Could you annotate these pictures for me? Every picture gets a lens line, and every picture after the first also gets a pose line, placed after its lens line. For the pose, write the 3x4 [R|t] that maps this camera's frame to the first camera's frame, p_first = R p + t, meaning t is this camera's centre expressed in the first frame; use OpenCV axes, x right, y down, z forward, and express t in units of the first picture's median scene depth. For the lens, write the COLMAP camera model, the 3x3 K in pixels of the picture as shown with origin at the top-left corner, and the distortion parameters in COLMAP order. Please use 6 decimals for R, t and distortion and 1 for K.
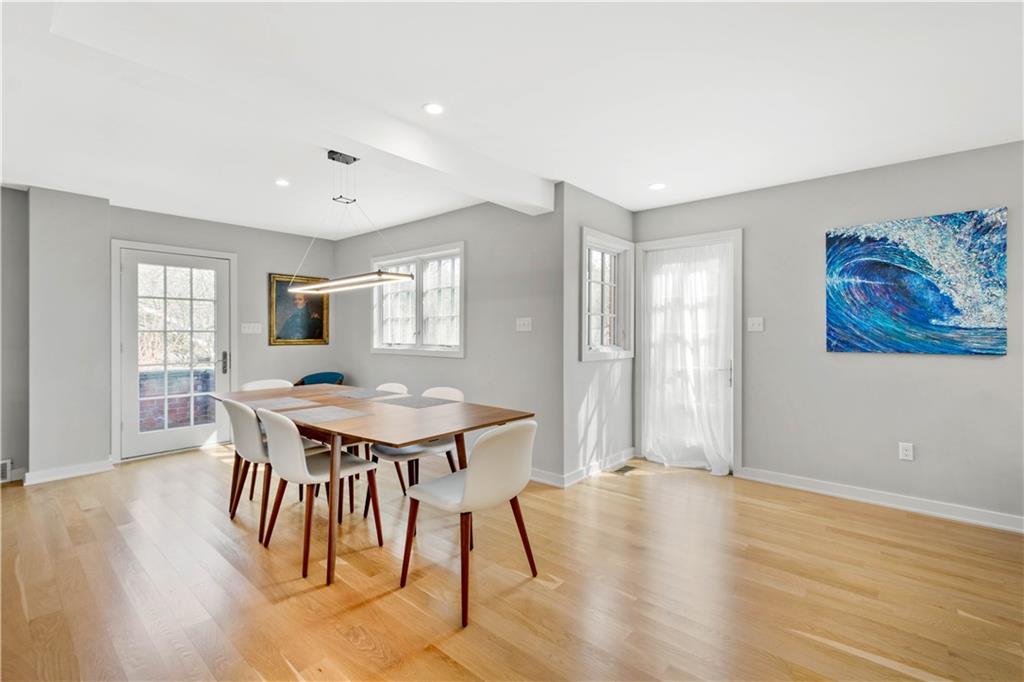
lens RADIAL K [[456.3, 0, 513.8], [0, 456.3, 338.2], [0, 0, 1]] dist [0.005557, -0.001146]
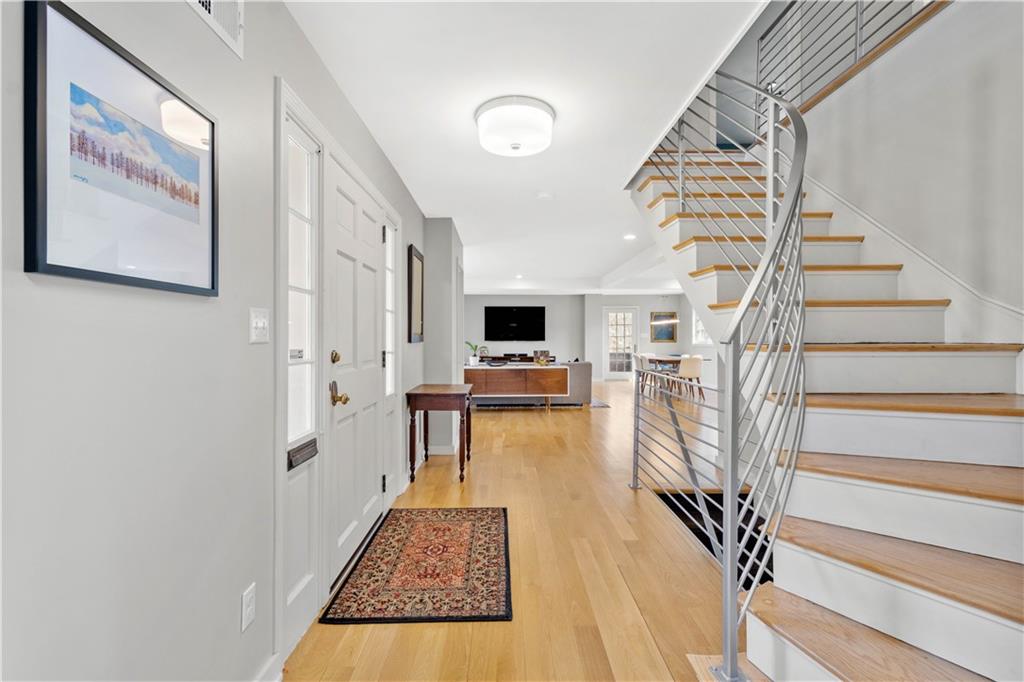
lens RADIAL K [[456.3, 0, 515.3], [0, 456.3, 340.1], [0, 0, 1]] dist [0.005557, -0.001146]
pose [[0.677332, -0.004659, -0.735663, 0.817898], [-0.002336, 0.999961, -0.008483, 0.028581], [0.735674, 0.007465, 0.677295, -1.262413]]
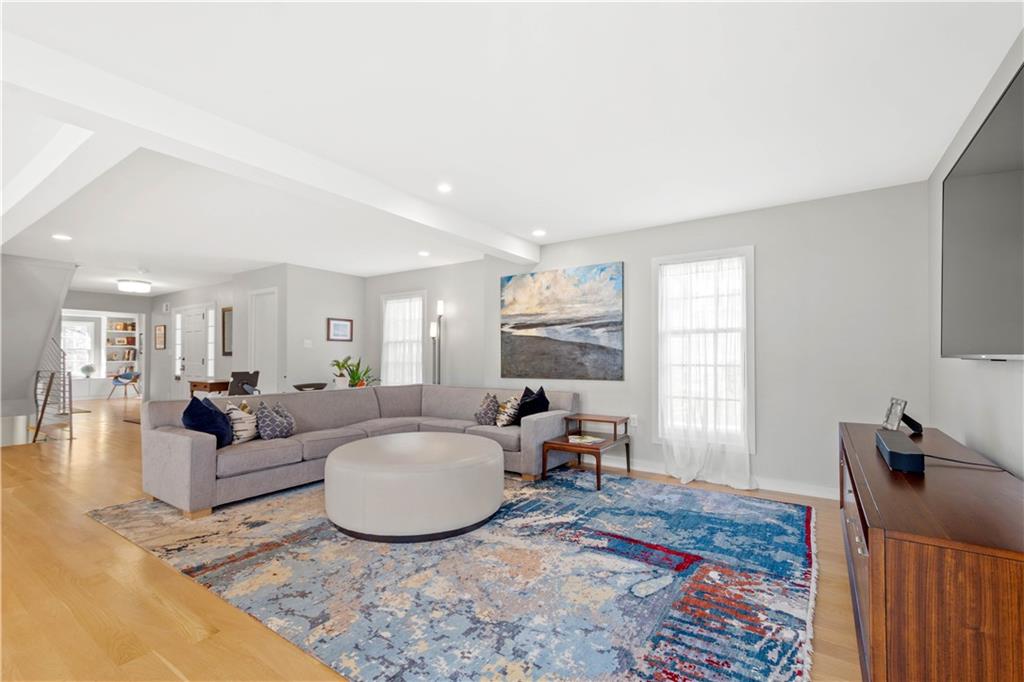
lens RADIAL K [[456.3, 0, 510.7], [0, 456.3, 349.0], [0, 0, 1]] dist [0.005557, -0.001146]
pose [[-0.993237, -0.004045, -0.116036, -0.678329], [-0.003683, 0.999988, -0.003330, 0.004649], [0.116048, -0.002880, -0.993239, 0.821298]]
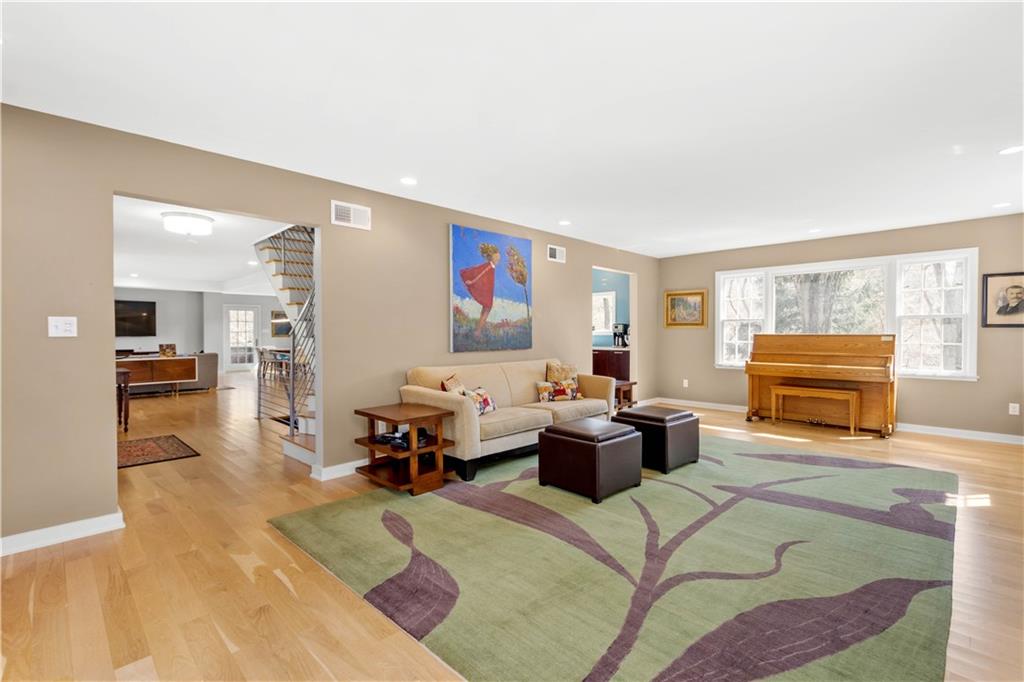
lens RADIAL K [[456.3, 0, 512.8], [0, 456.3, 339.3], [0, 0, 1]] dist [0.005557, -0.001146]
pose [[0.998353, -0.006200, -0.057032, 1.190571], [0.006309, 0.999979, 0.001727, 0.037491], [0.057020, -0.002084, 0.998371, -1.857325]]
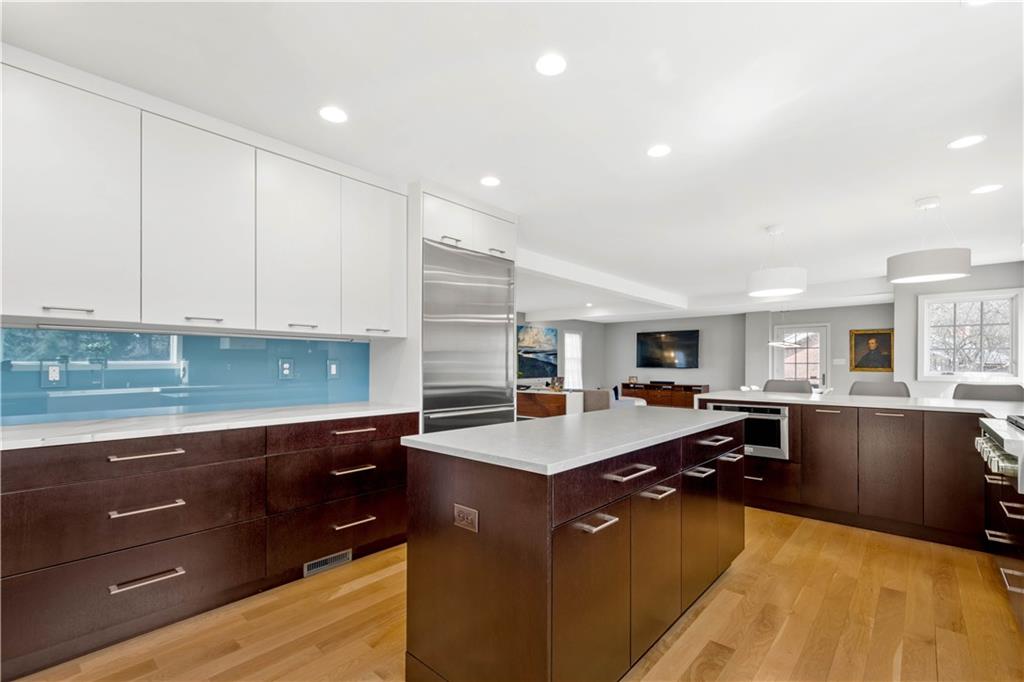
lens RADIAL K [[456.3, 0, 506.0], [0, 456.3, 365.1], [0, 0, 1]] dist [0.005557, -0.001146]
pose [[-0.021350, -0.004609, -0.999761, 1.363991], [-0.012473, 0.999913, -0.004344, 0.018162], [0.999694, 0.012378, -0.021405, -0.313117]]
